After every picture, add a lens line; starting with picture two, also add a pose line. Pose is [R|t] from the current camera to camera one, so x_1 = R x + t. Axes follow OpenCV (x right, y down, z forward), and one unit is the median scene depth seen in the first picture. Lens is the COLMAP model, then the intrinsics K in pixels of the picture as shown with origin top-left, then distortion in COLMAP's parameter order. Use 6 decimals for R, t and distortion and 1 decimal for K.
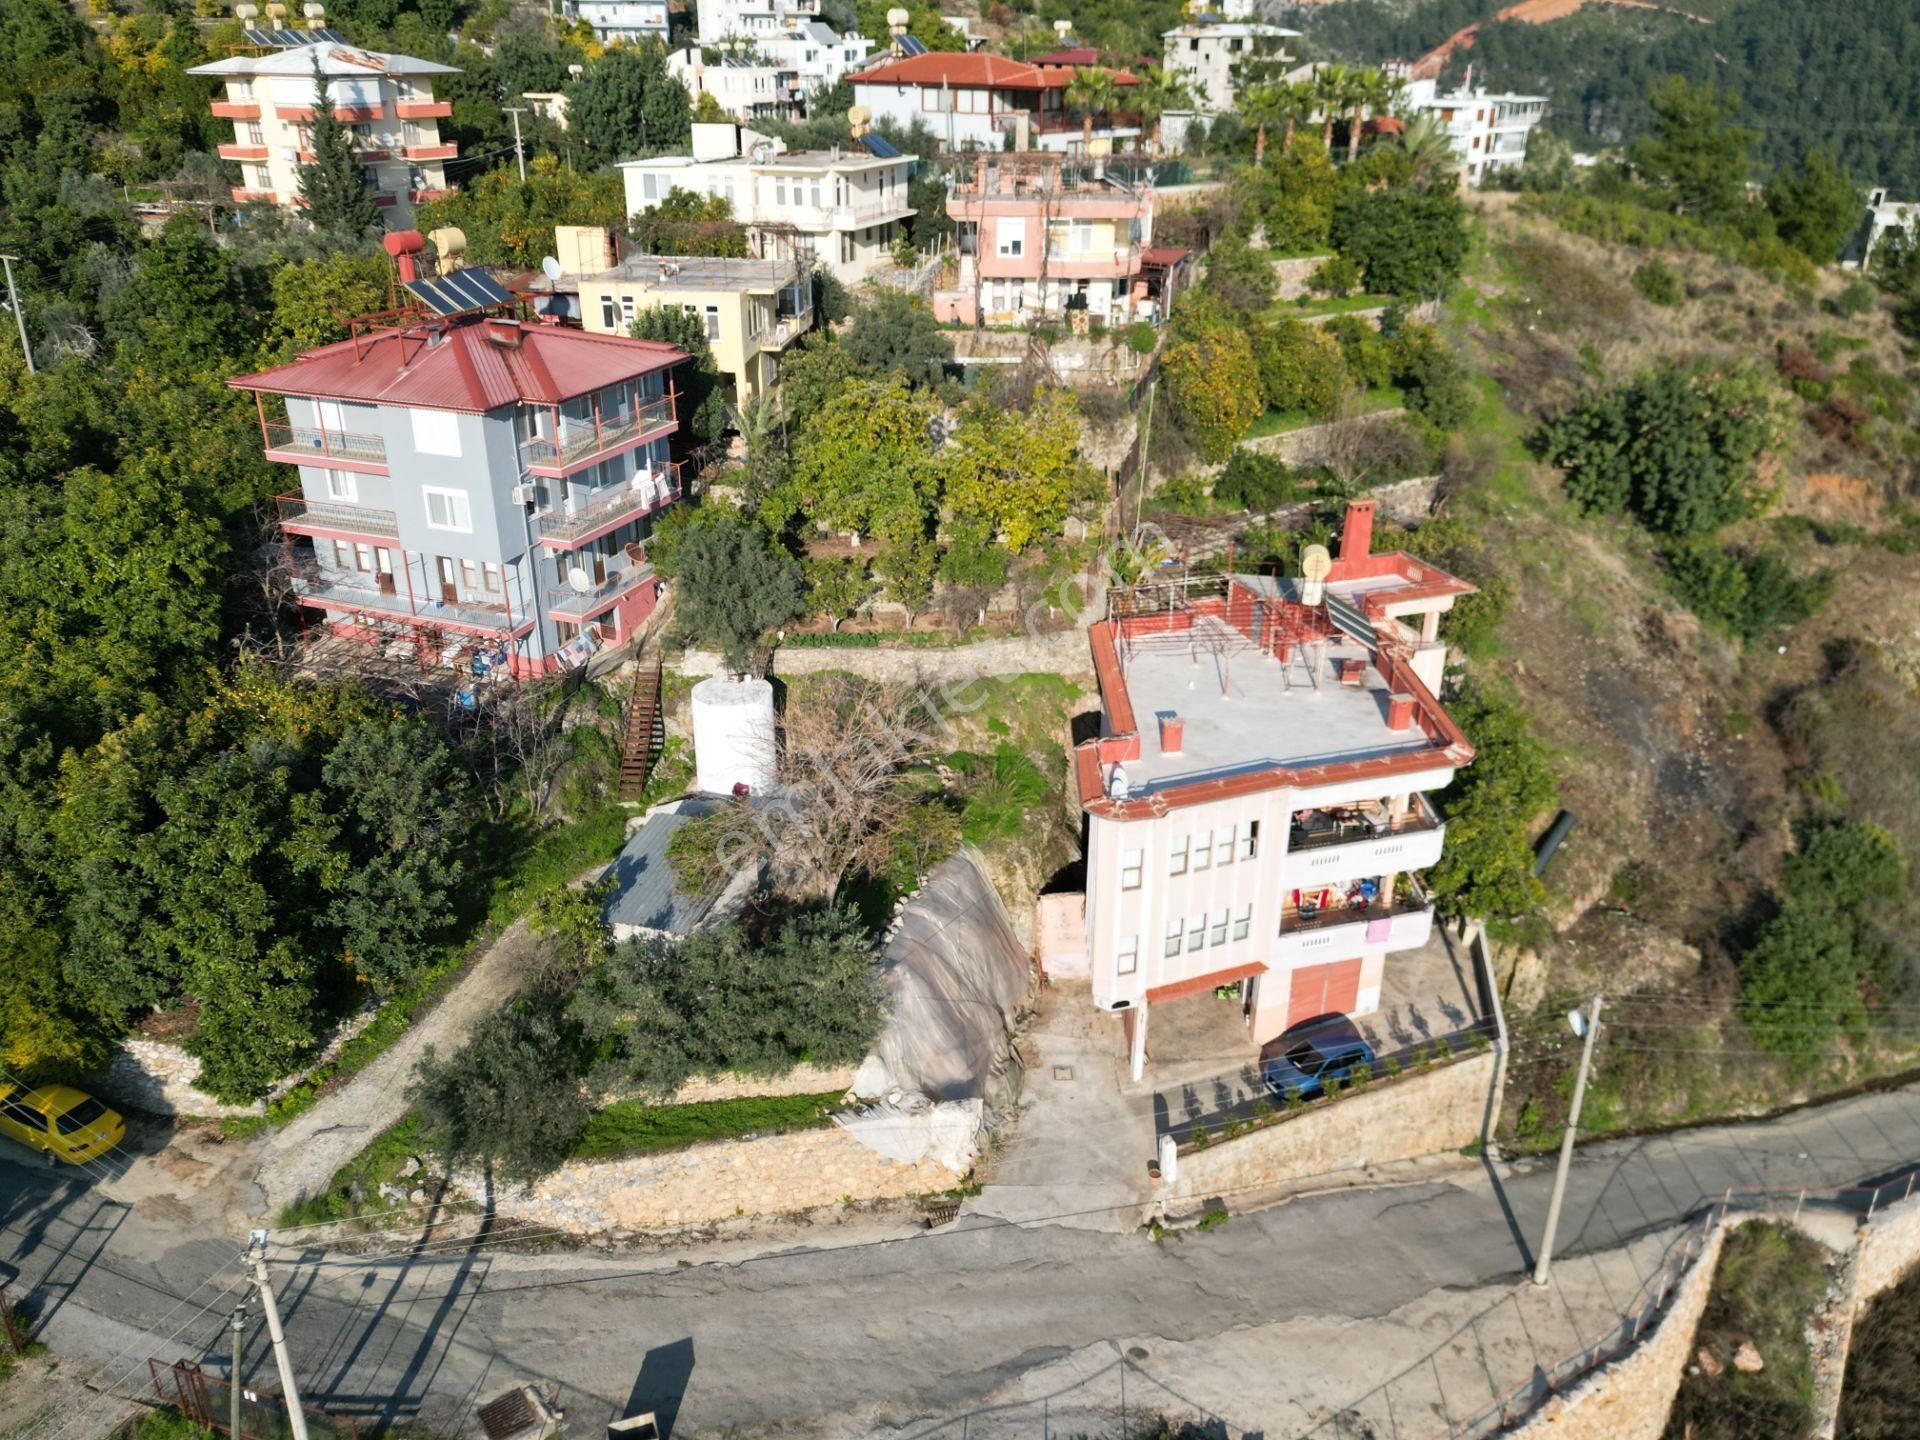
lens RADIAL K [[1458.3, 0, 895.9], [0, 1458.3, 731.3], [0, 0, 1]] dist [0.055905, -0.041640]
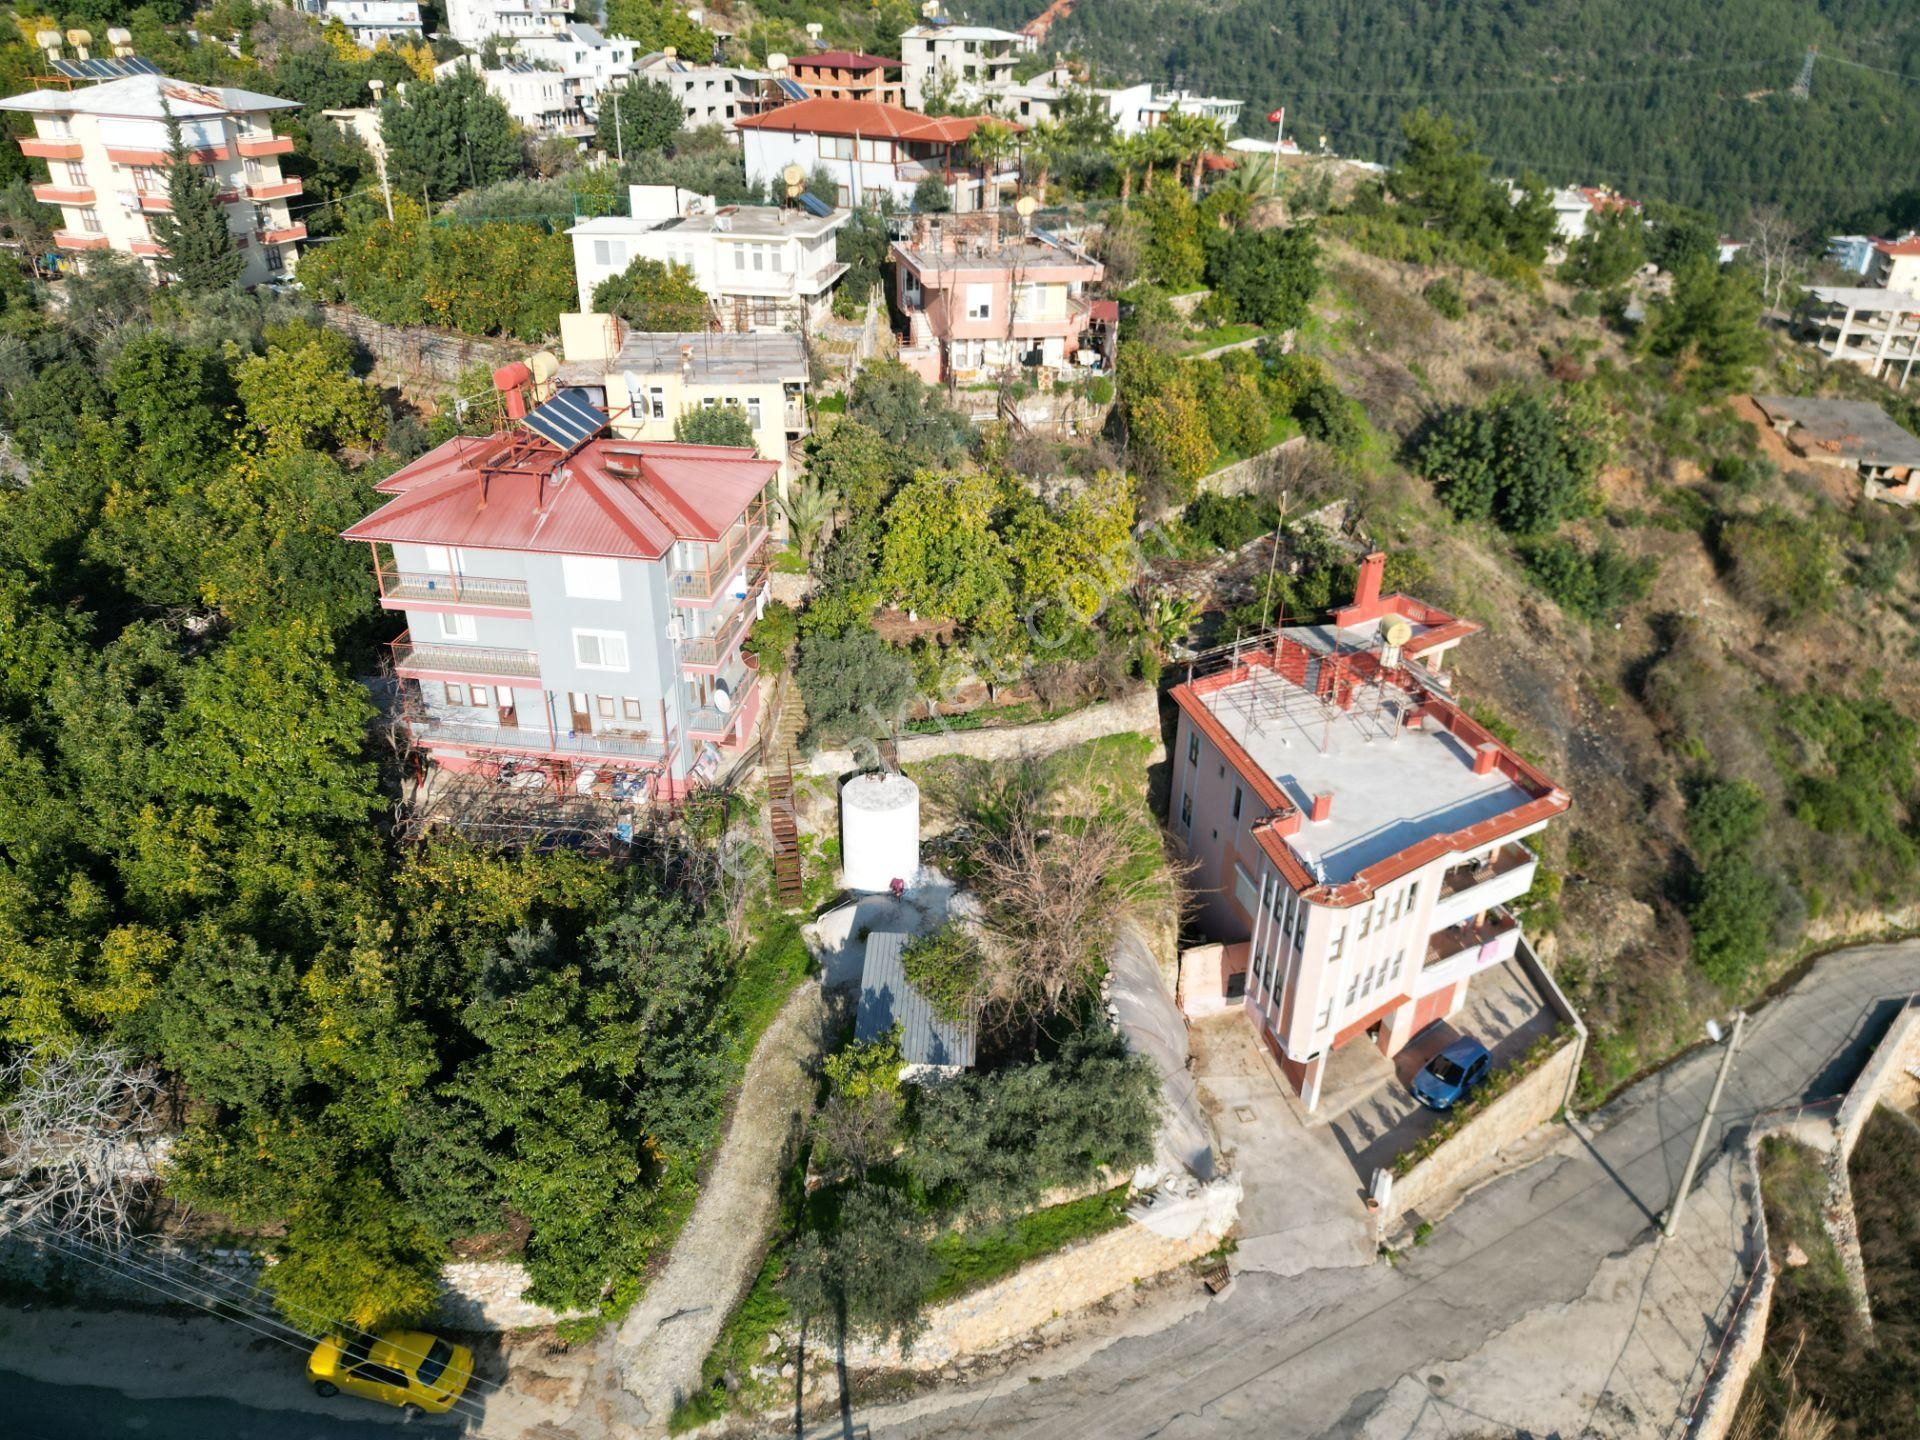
lens RADIAL K [[1341.0, 0, 895.1], [0, 1341.0, 722.0], [0, 0, 1]] dist [0.062932, -0.059838]
pose [[0.971142, -0.101797, 0.215687, -0.225034], [0.089961, 0.993885, 0.064026, -0.102427], [-0.220886, -0.042775, 0.974361, 0.045826]]
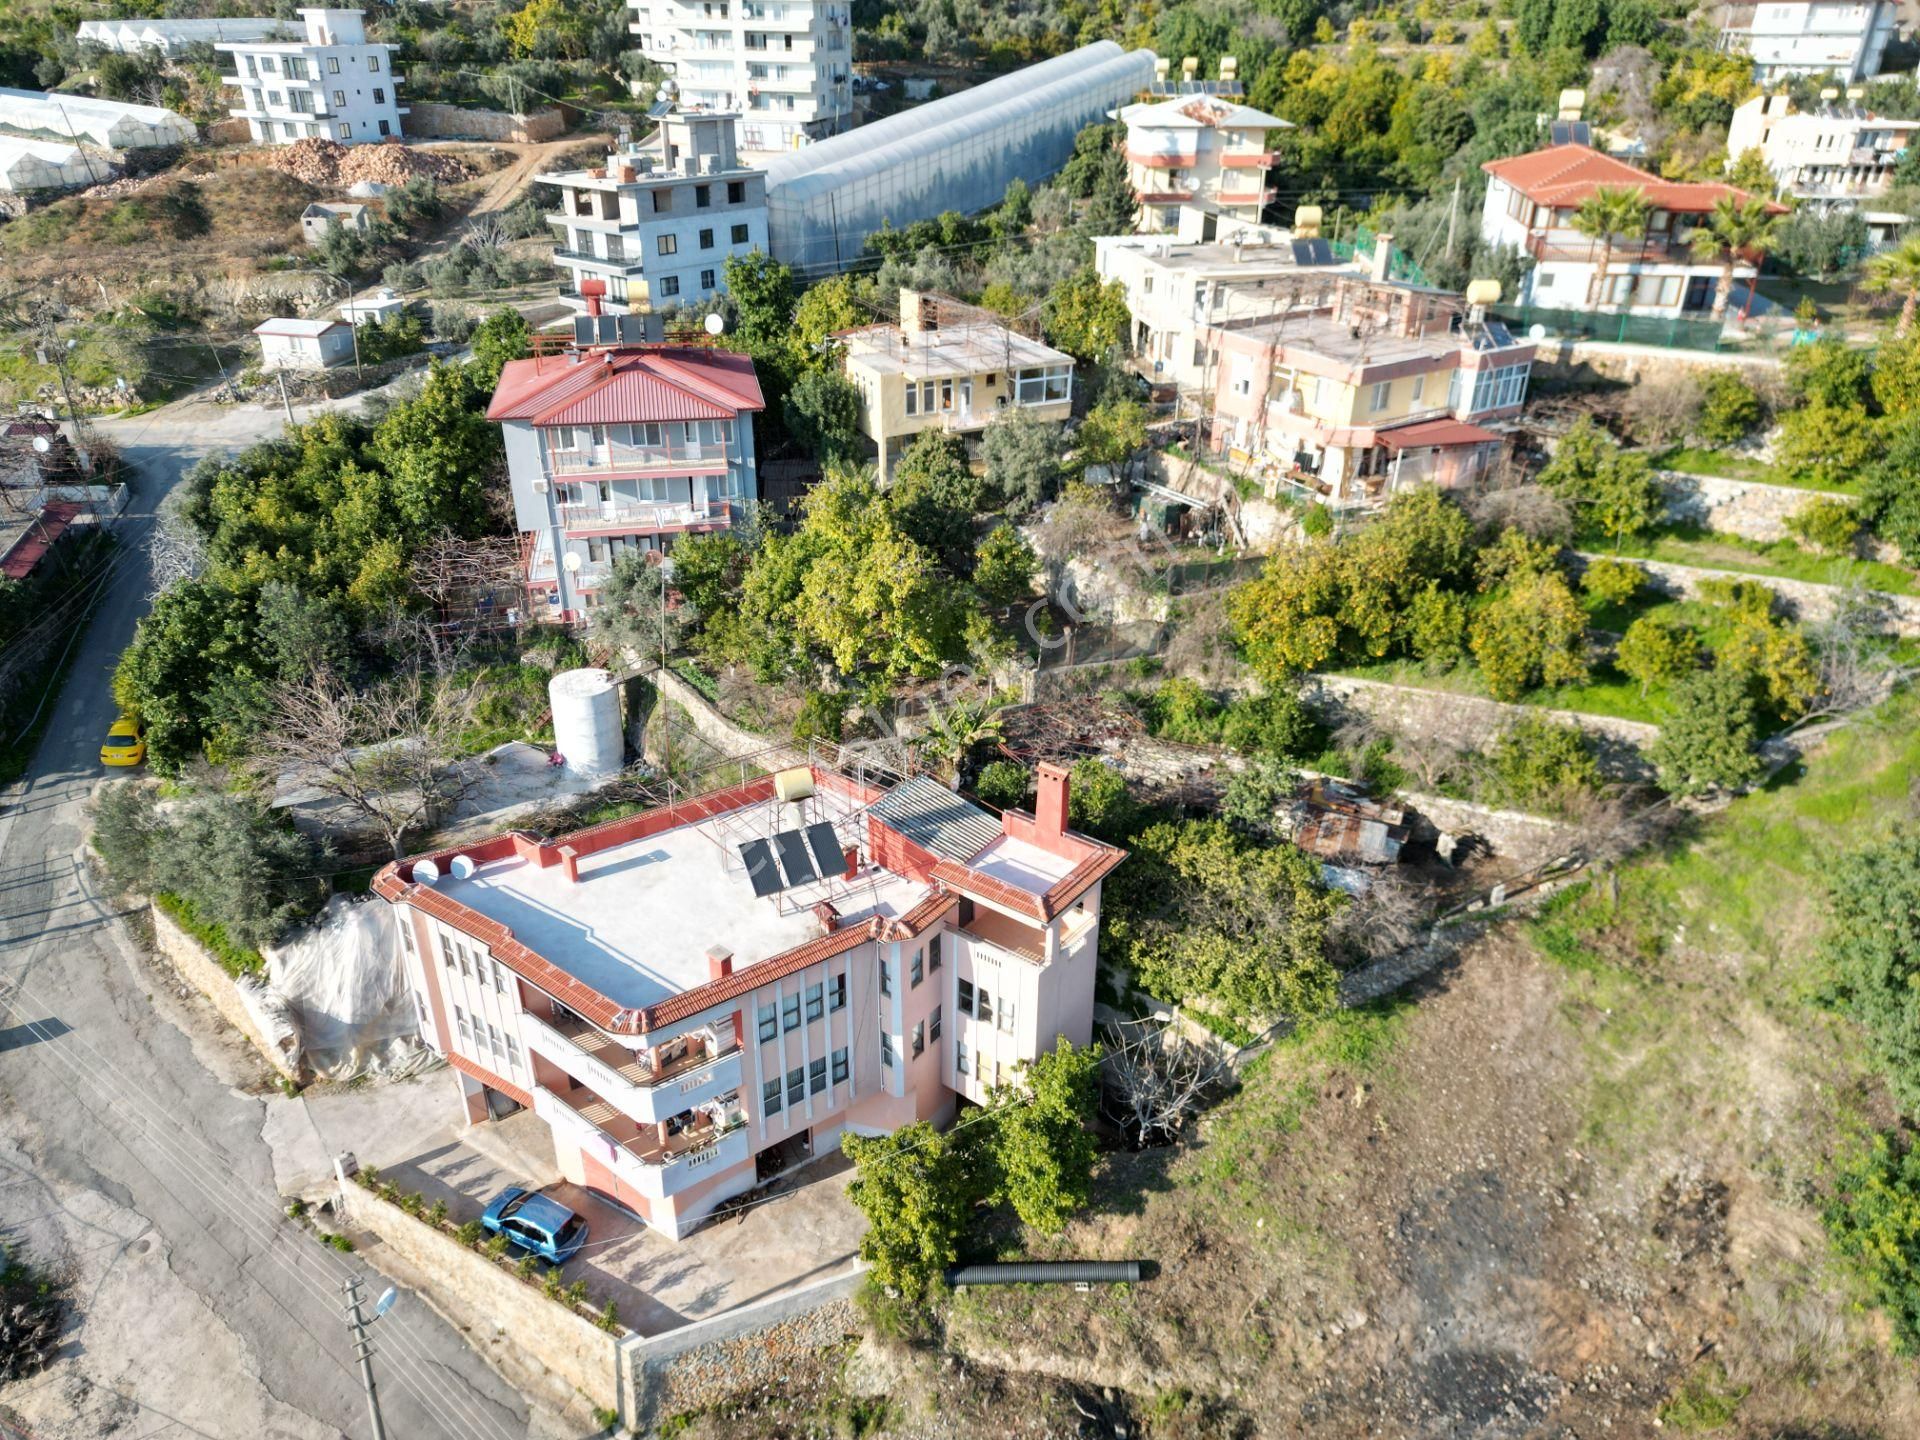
lens RADIAL K [[1341.0, 0, 965.3], [0, 1341.0, 701.5], [0, 0, 1]] dist [0.062932, -0.059838]
pose [[0.572207, 0.375918, -0.728879, 0.661886], [-0.358119, 0.914079, 0.190292, -0.252320], [0.737787, 0.152139, 0.657666, 0.366426]]
